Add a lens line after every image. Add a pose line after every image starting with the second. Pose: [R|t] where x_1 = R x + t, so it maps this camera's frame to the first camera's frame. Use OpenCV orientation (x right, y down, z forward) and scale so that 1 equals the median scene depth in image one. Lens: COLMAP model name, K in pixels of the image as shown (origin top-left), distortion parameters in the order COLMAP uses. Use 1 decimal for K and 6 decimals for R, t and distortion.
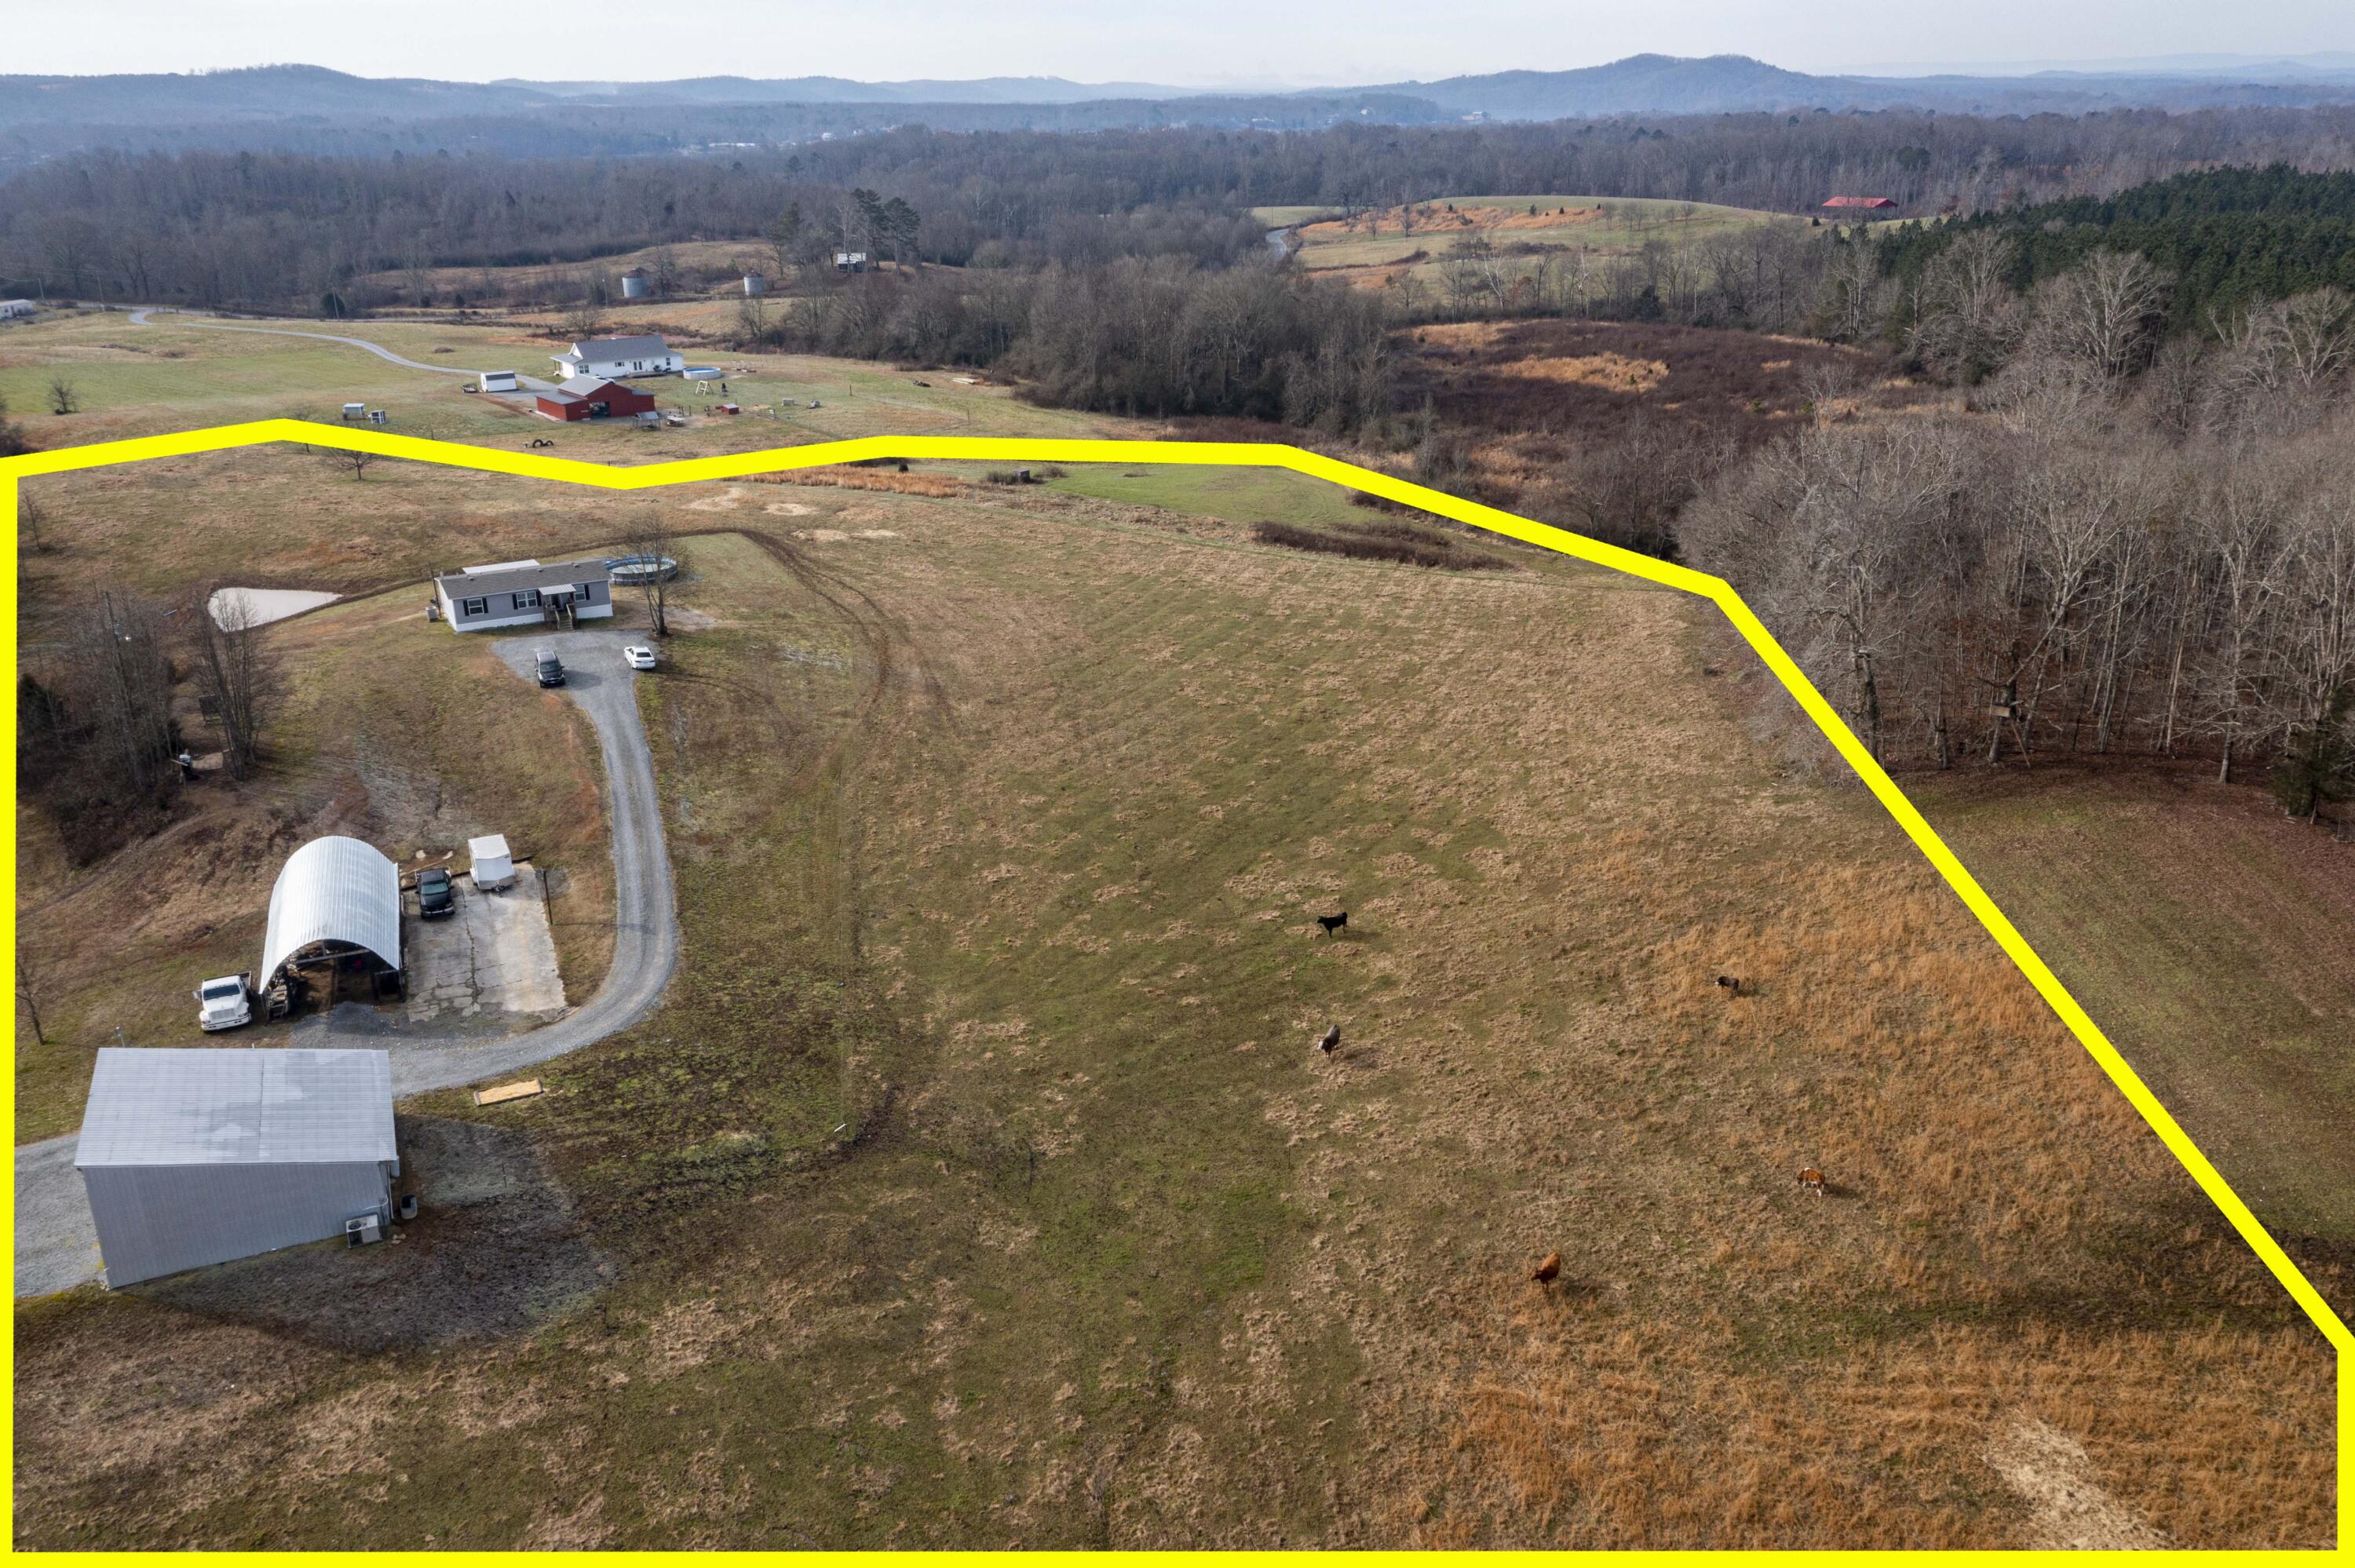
lens RADIAL K [[1864.6, 0, 1187.8], [0, 1864.6, 773.1], [0, 0, 1]] dist [-0.007614, 0.049327]
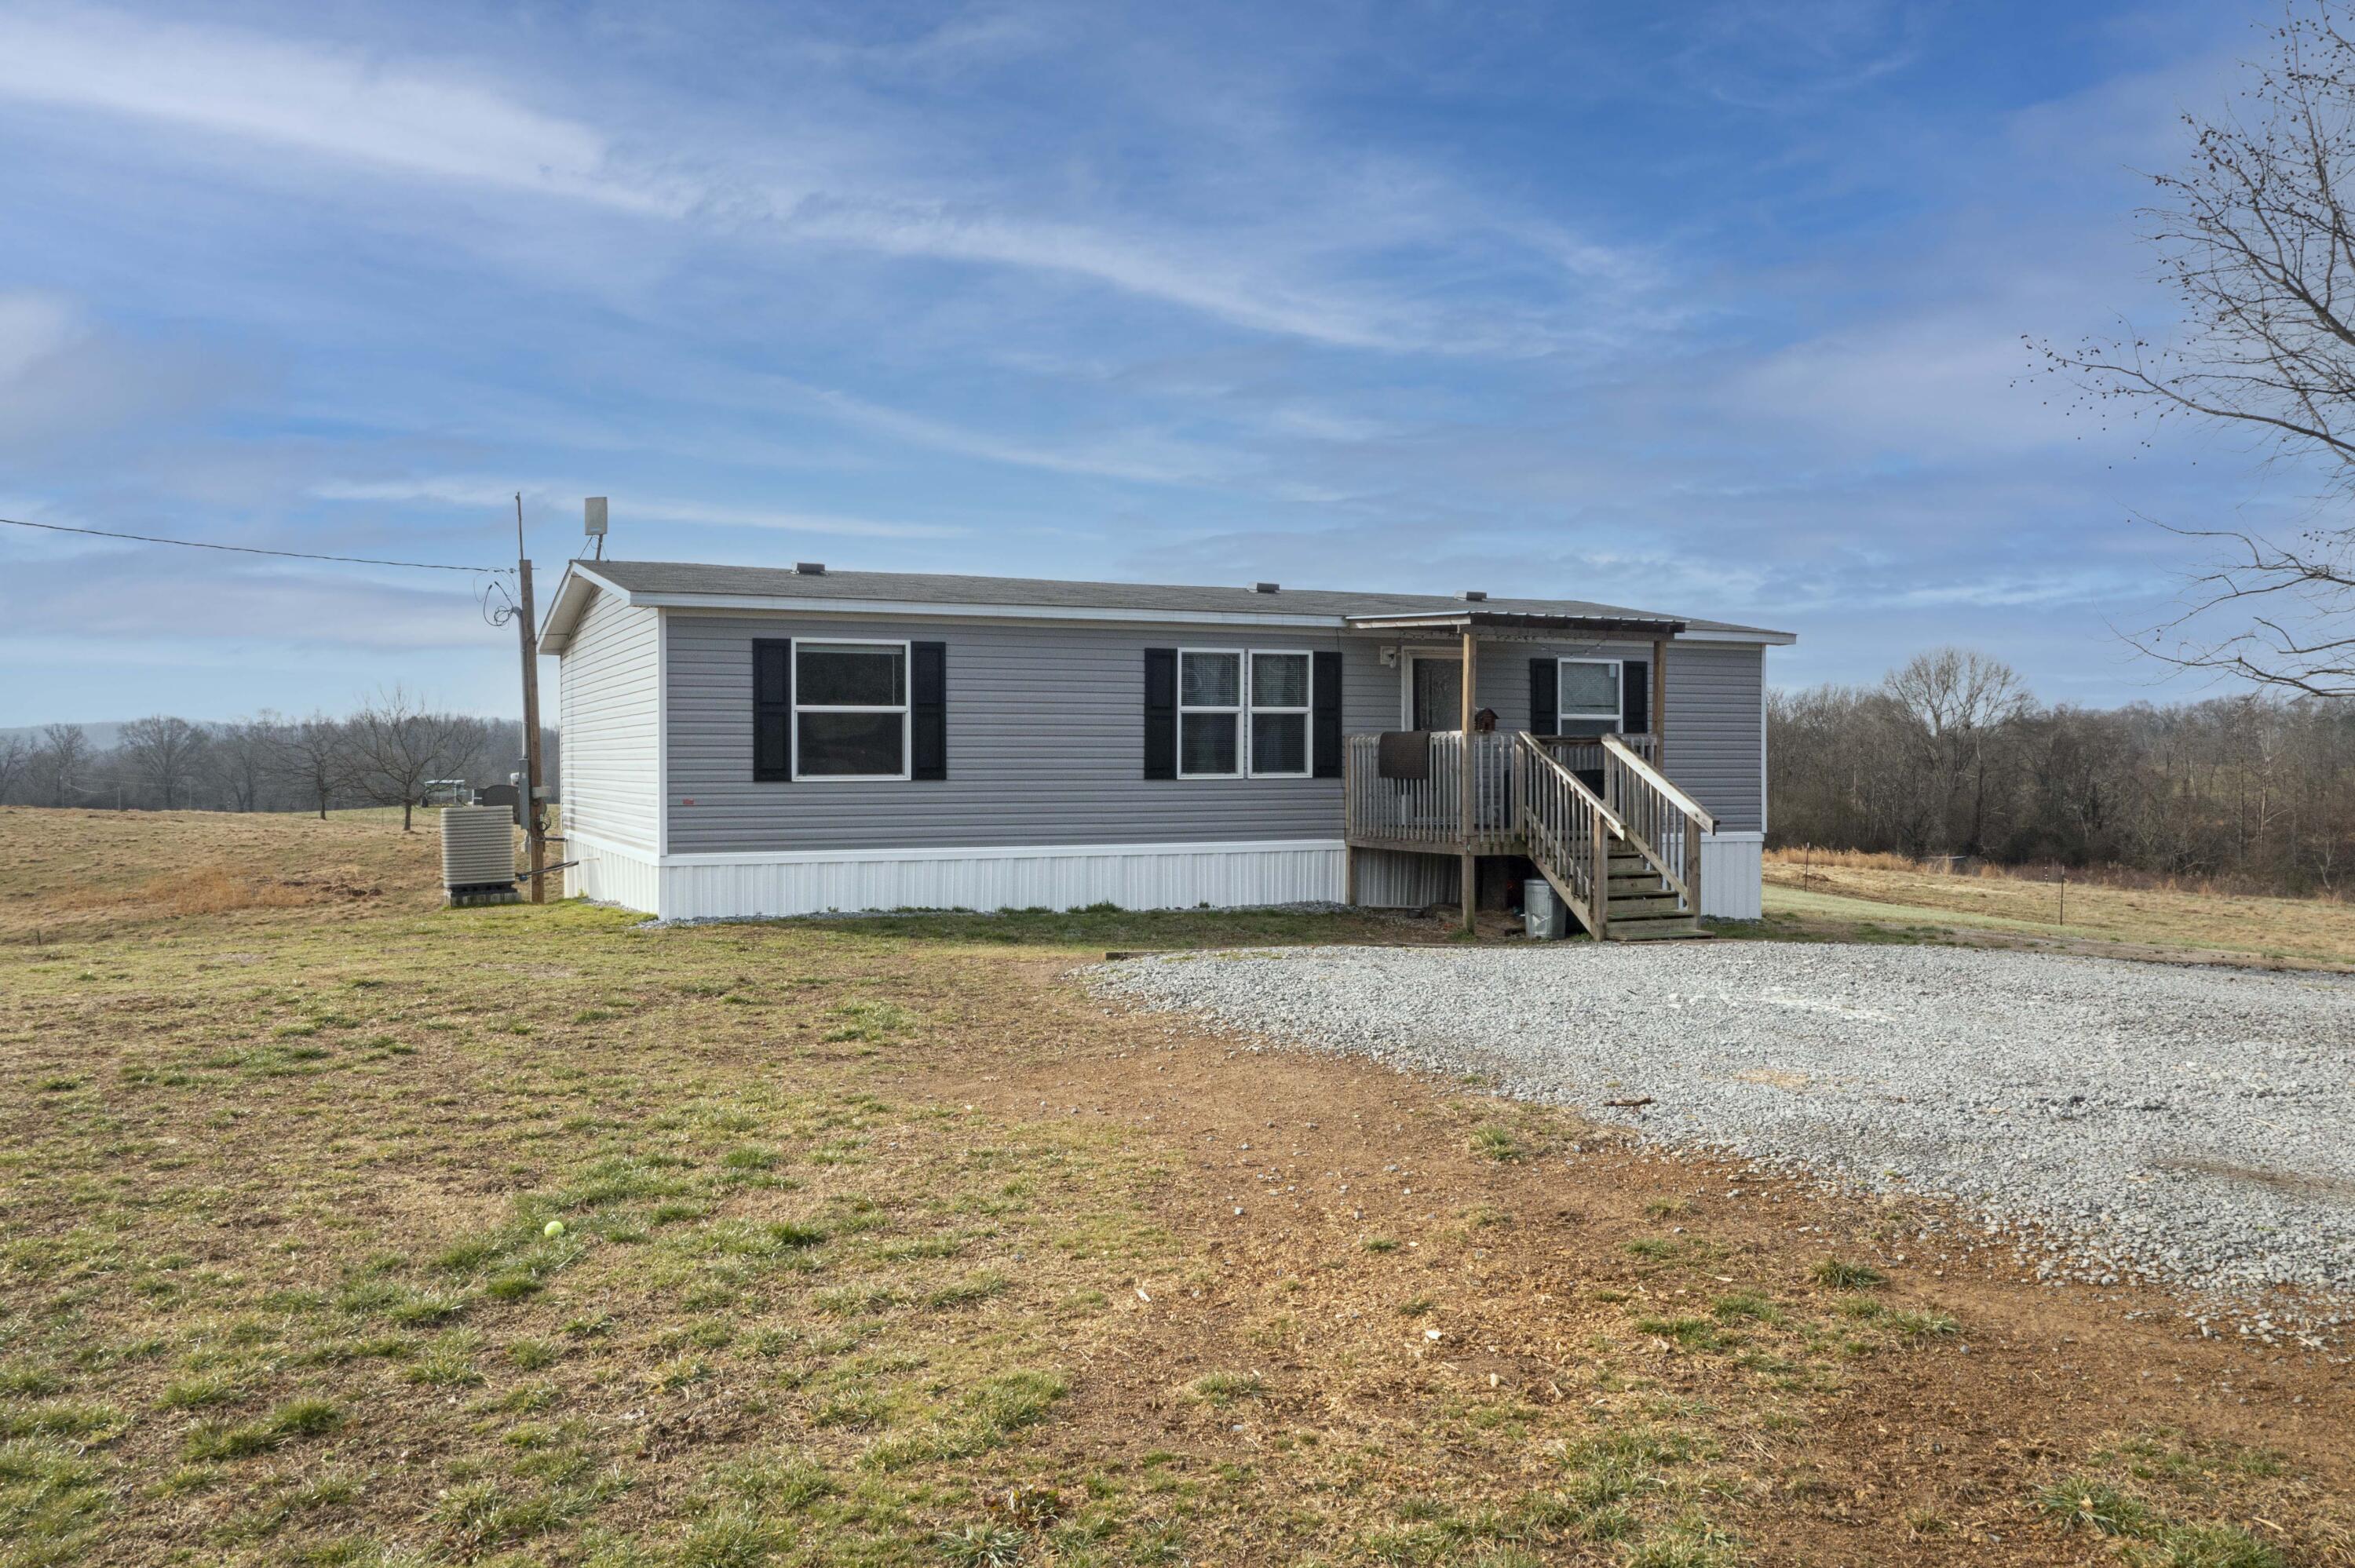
lens RADIAL K [[1872.6, 0, 1177.5], [0, 1872.6, 784.0], [0, 0, 1]] dist [0.000487, -0.002902]
pose [[0.997637, 0.006083, -0.068438, -0.379633], [-0.028772, 0.941516, -0.335739, -0.051527], [0.062394, 0.336914, 0.939466, 0.960495]]
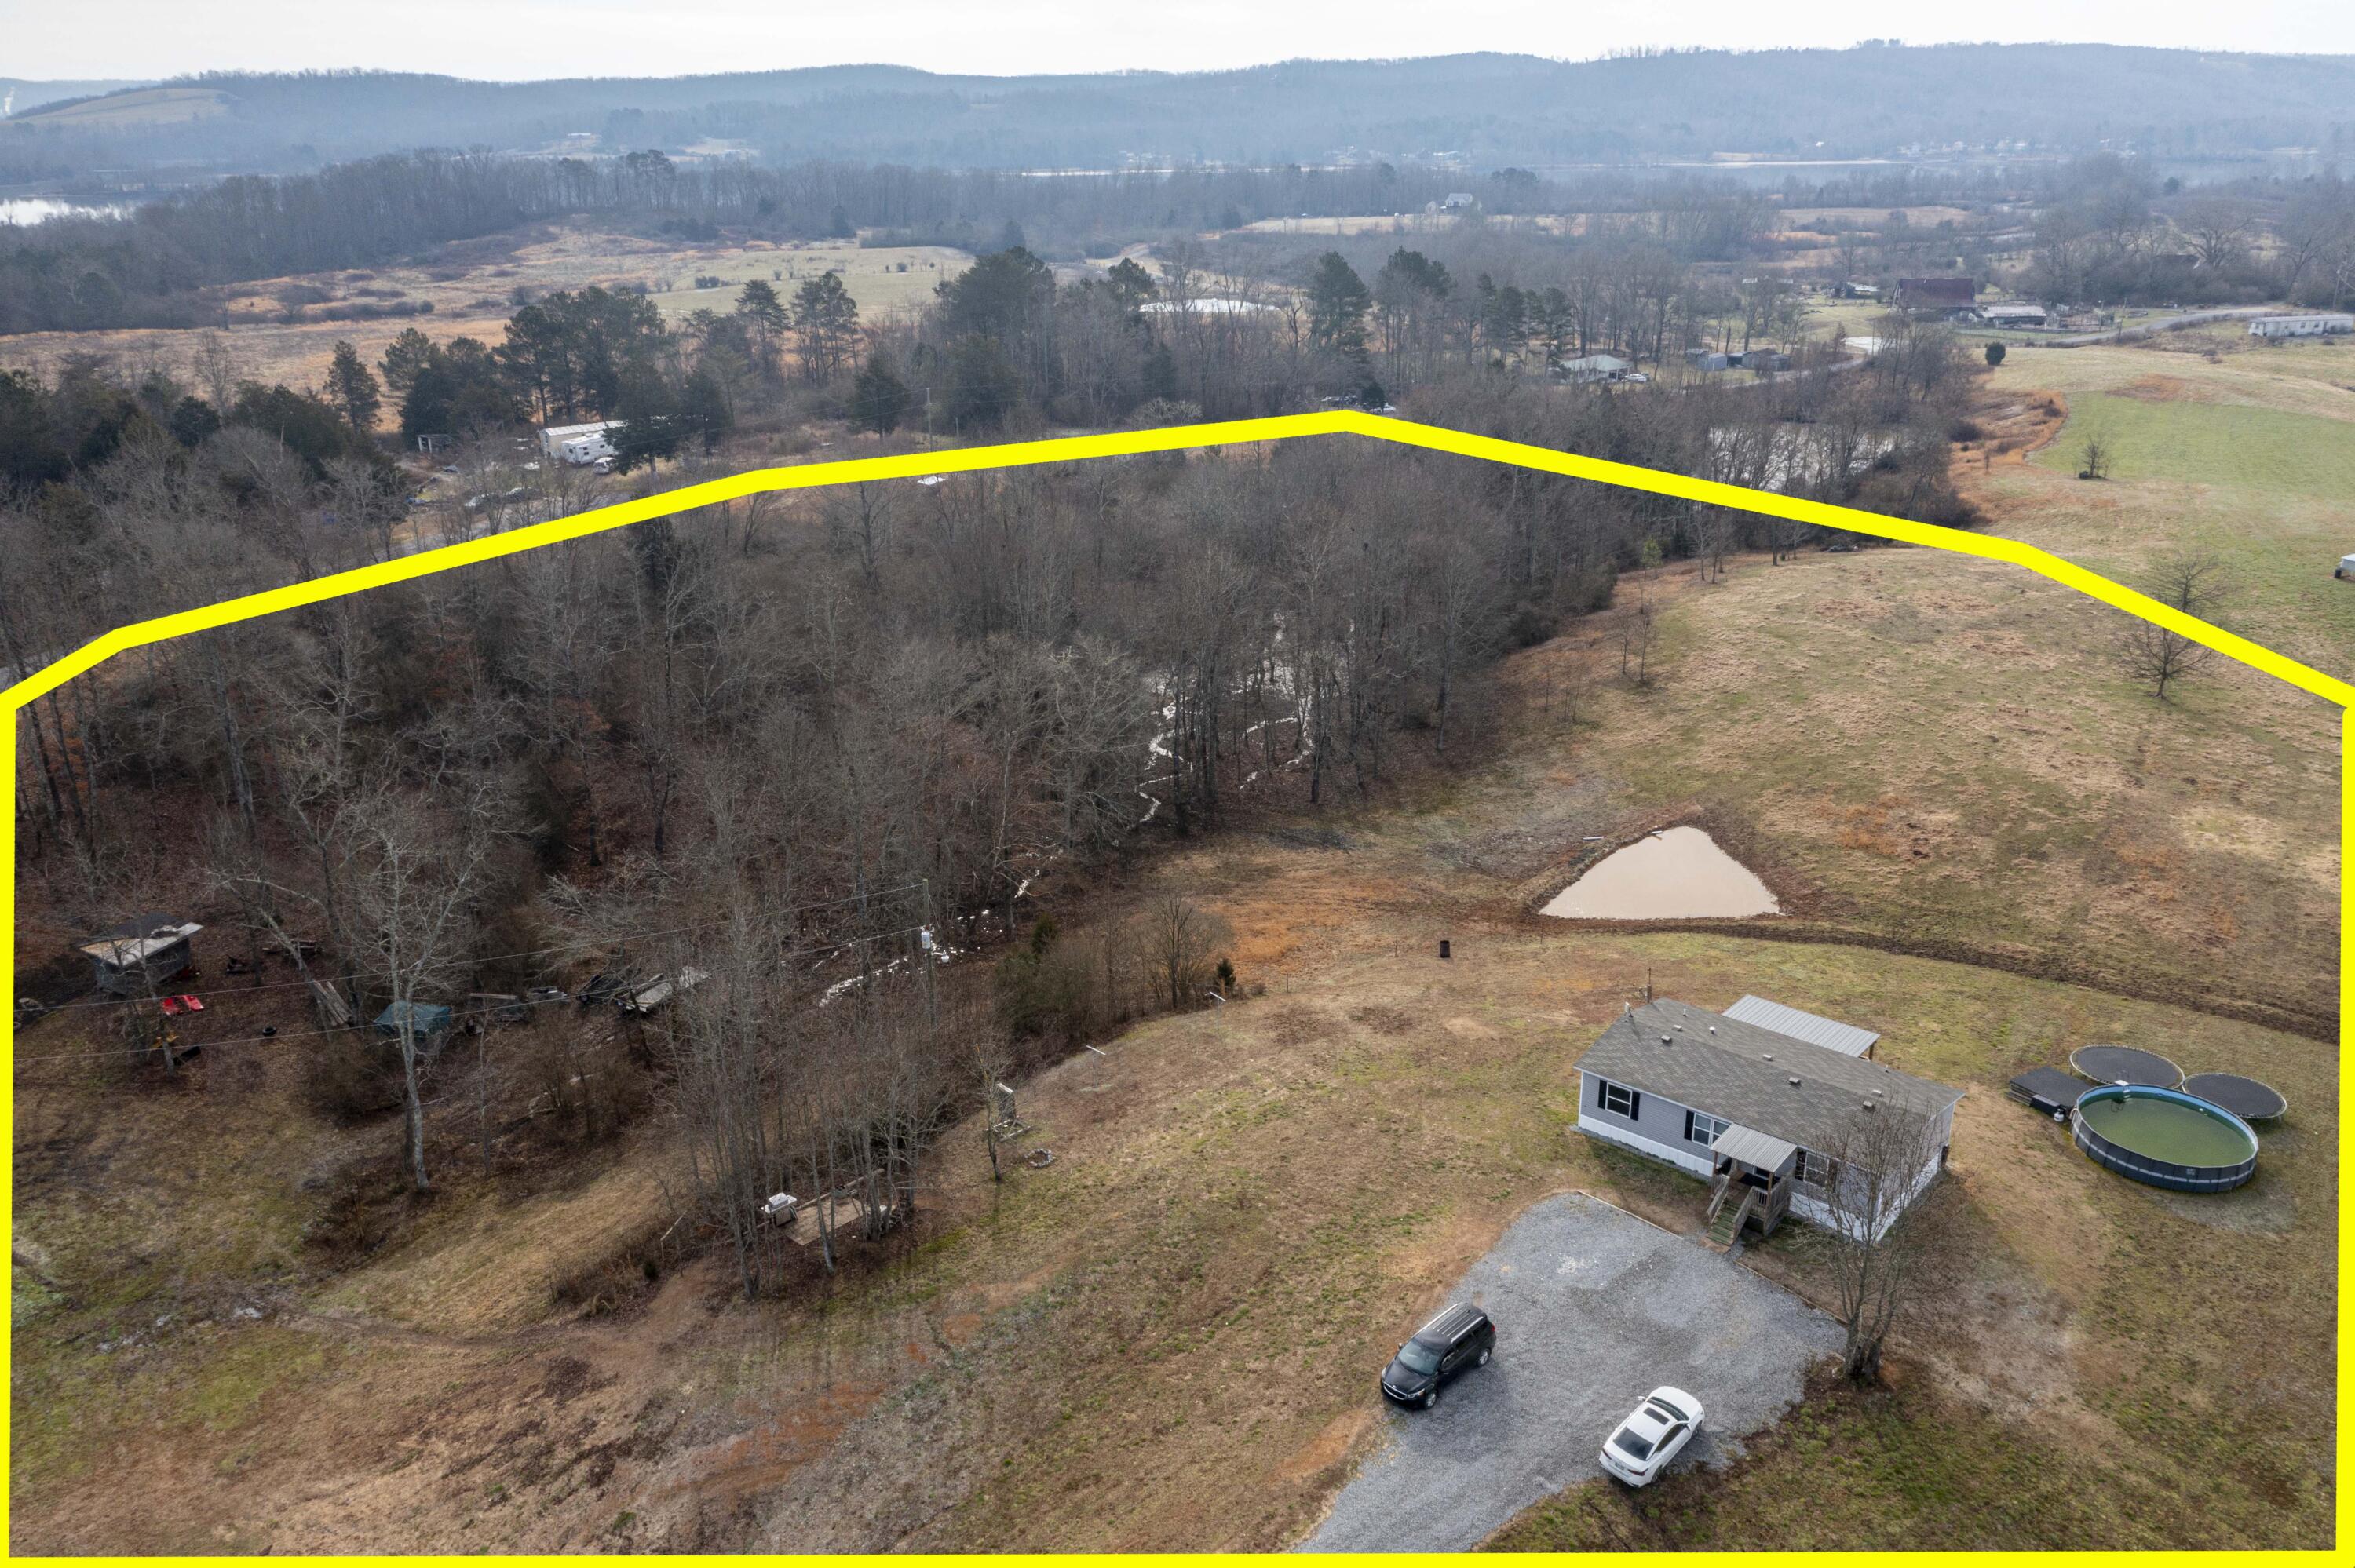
lens RADIAL K [[1839.8, 0, 1177.5], [0, 1839.8, 784.0], [0, 0, 1]] dist [0.026063, 0.001345]
pose [[0.360275, 0.337393, -0.869694, -0.022563], [-0.321590, 0.920071, 0.223716, -0.257687], [0.875661, 0.199086, 0.439981, 0.706377]]
